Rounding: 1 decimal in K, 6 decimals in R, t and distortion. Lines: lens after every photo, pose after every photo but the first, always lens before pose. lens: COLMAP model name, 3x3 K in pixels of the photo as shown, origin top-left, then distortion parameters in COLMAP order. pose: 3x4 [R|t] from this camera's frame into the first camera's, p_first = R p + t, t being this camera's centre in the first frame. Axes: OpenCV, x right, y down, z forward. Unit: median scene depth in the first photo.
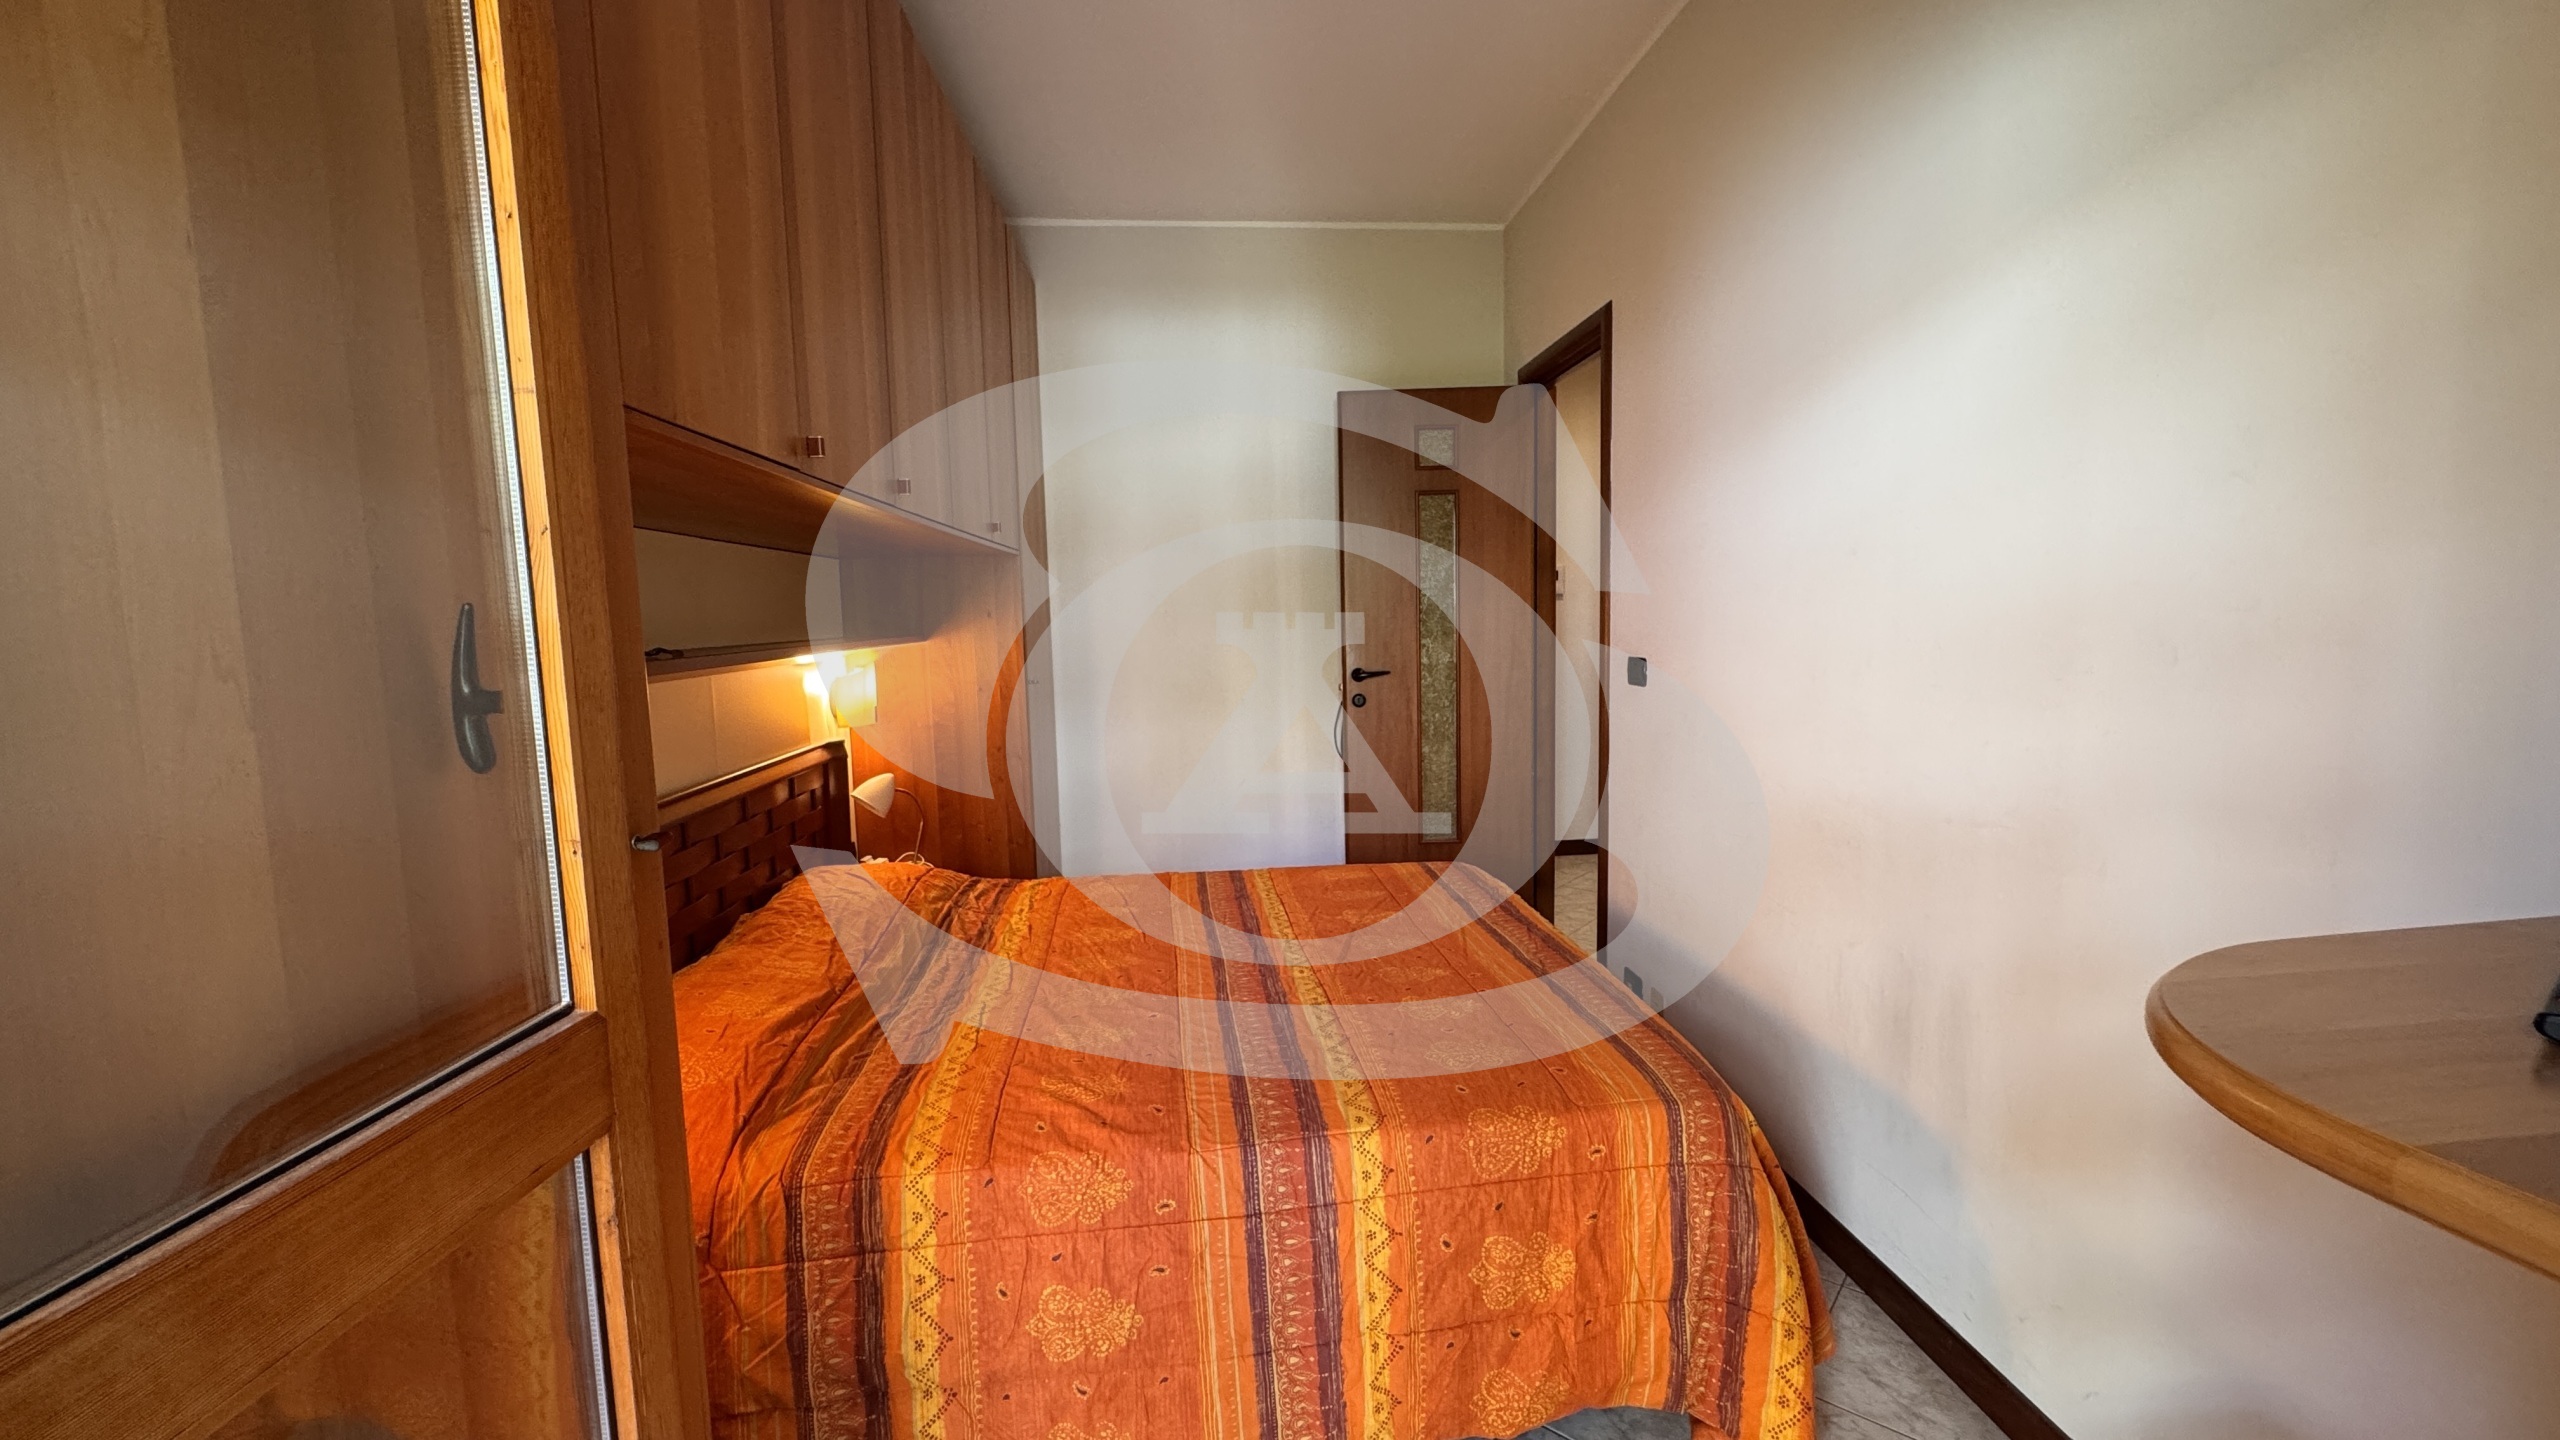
lens RADIAL K [[1014.7, 0, 1266.2], [0, 1014.7, 720.7], [0, 0, 1]] dist [-0.003358, 0.001342]
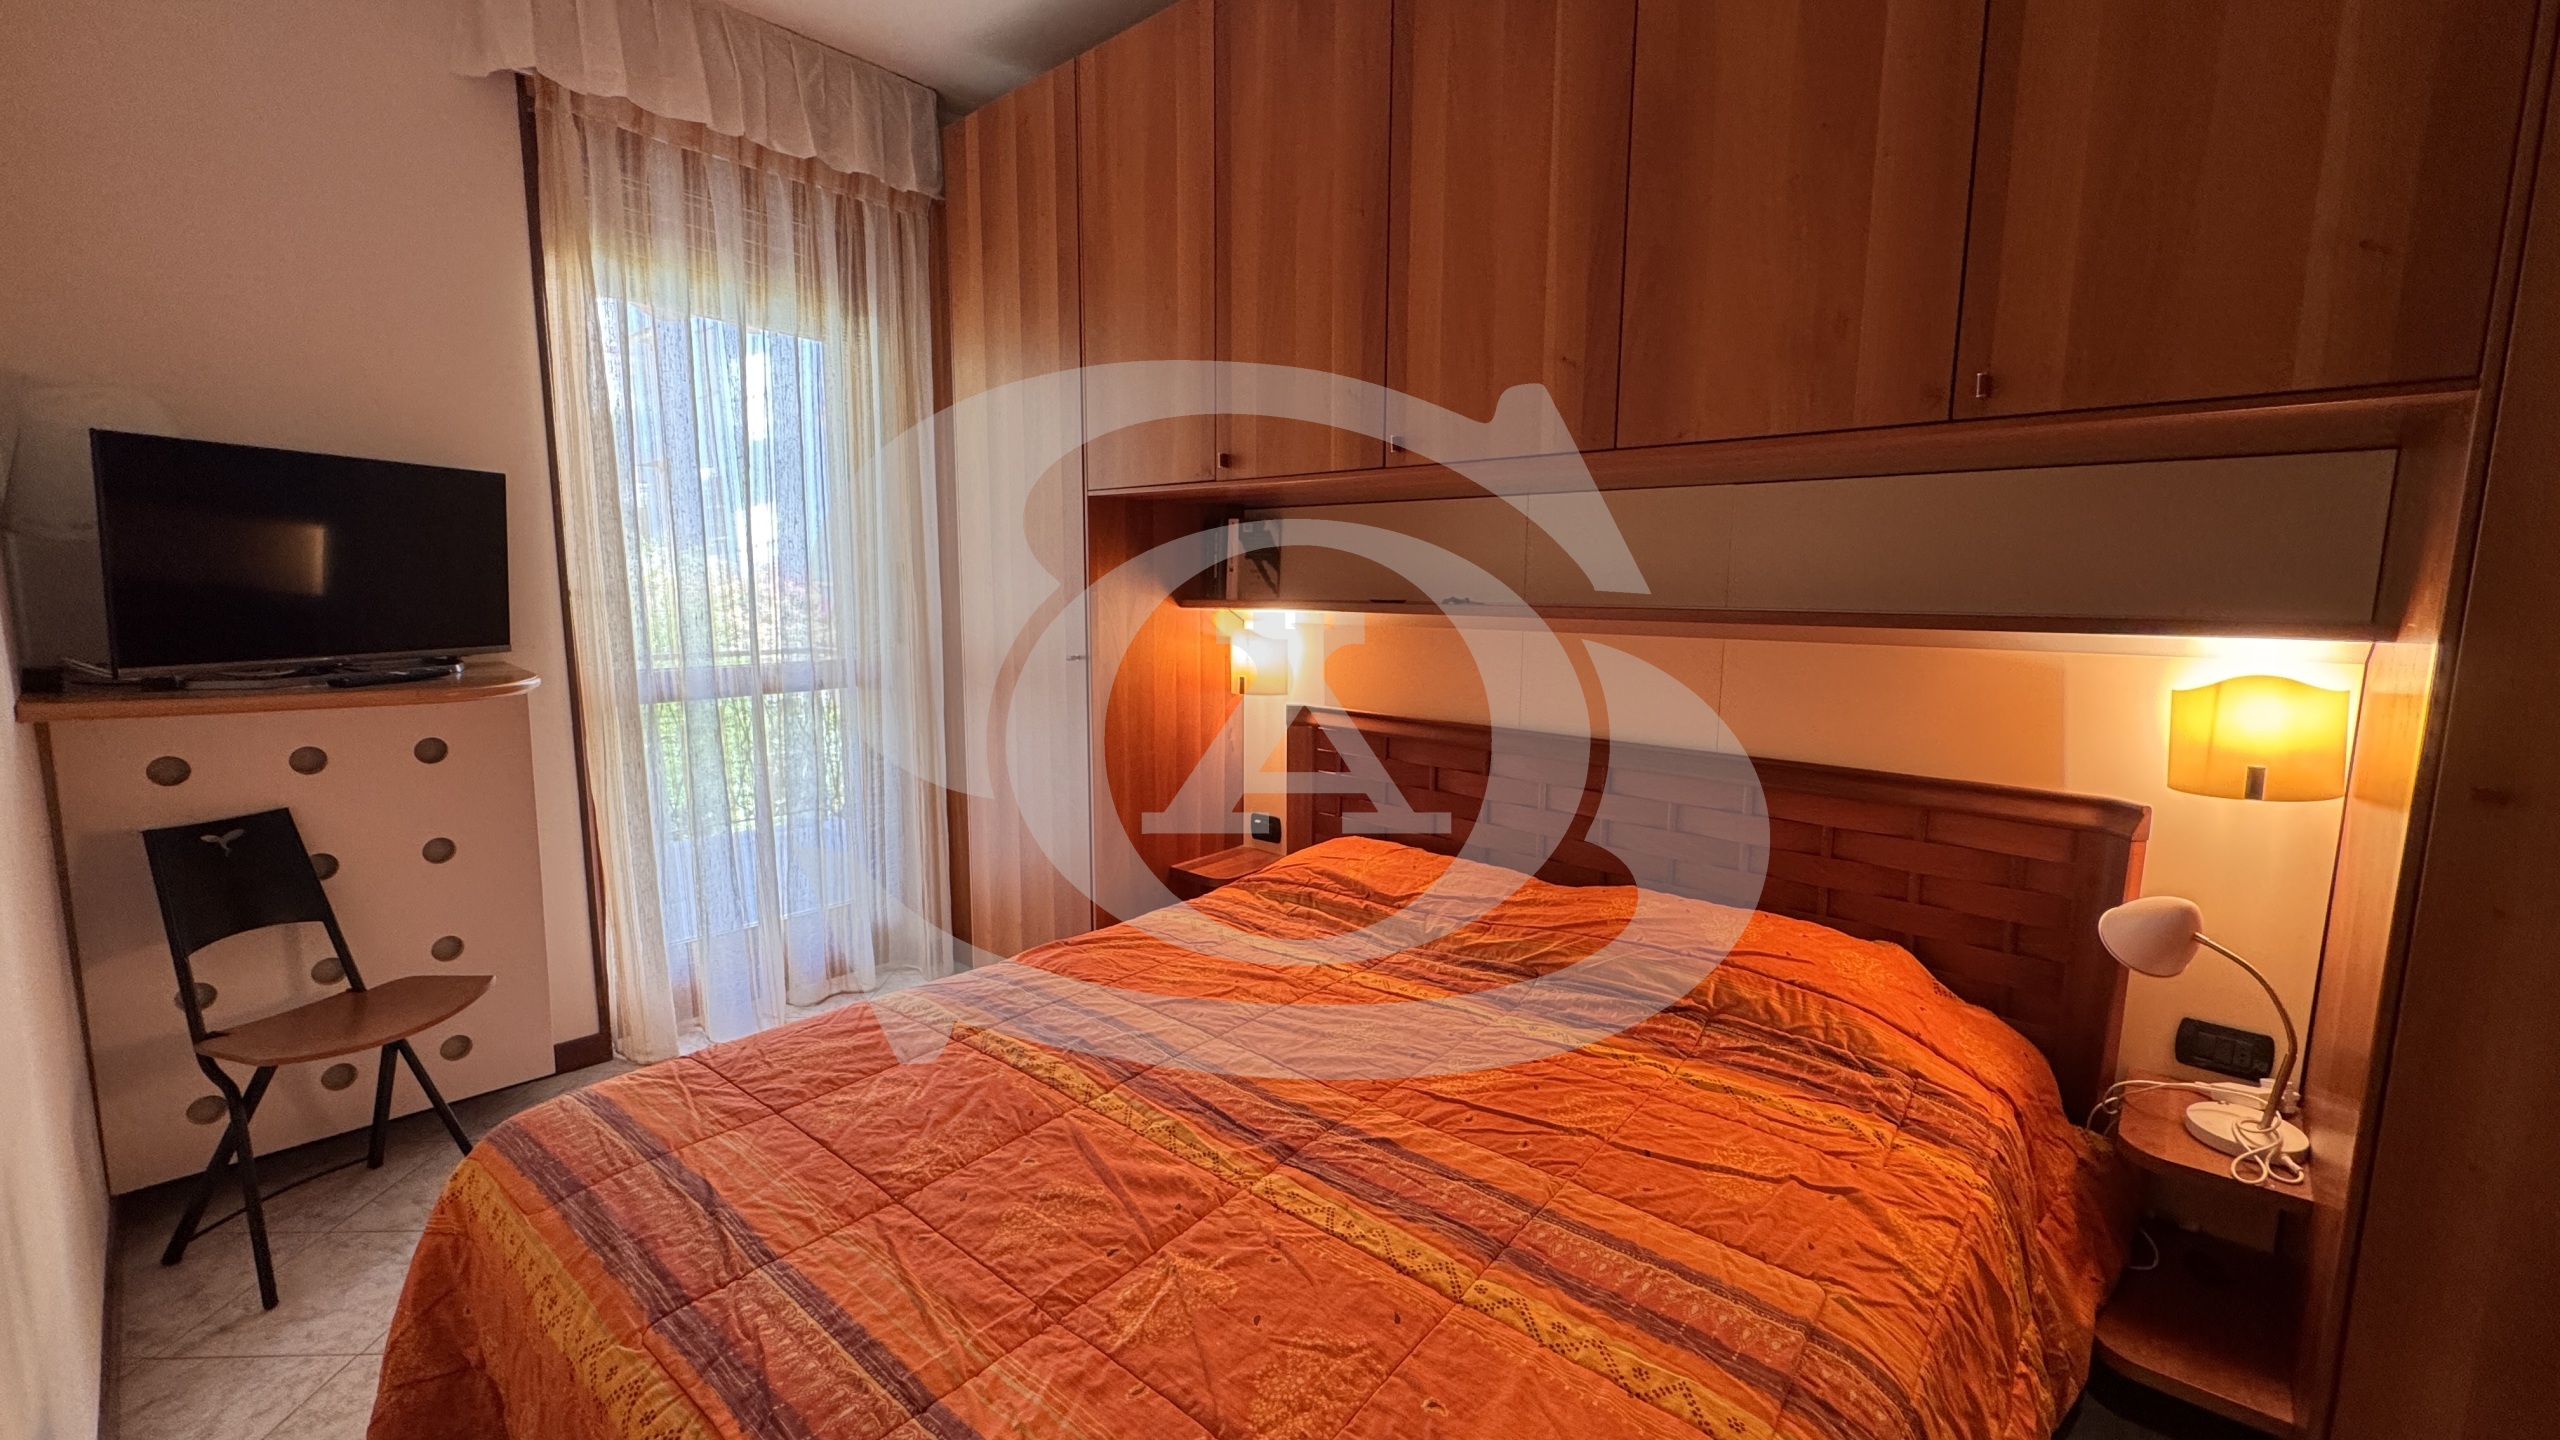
lens RADIAL K [[1014.7, 0, 1288.7], [0, 1014.7, 721.5], [0, 0, 1]] dist [-0.003358, 0.001342]
pose [[-0.713674, 0.114913, -0.690988, 0.280018], [-0.064929, 0.971353, 0.228599, -0.121347], [0.697462, 0.208010, -0.685768, 1.069818]]
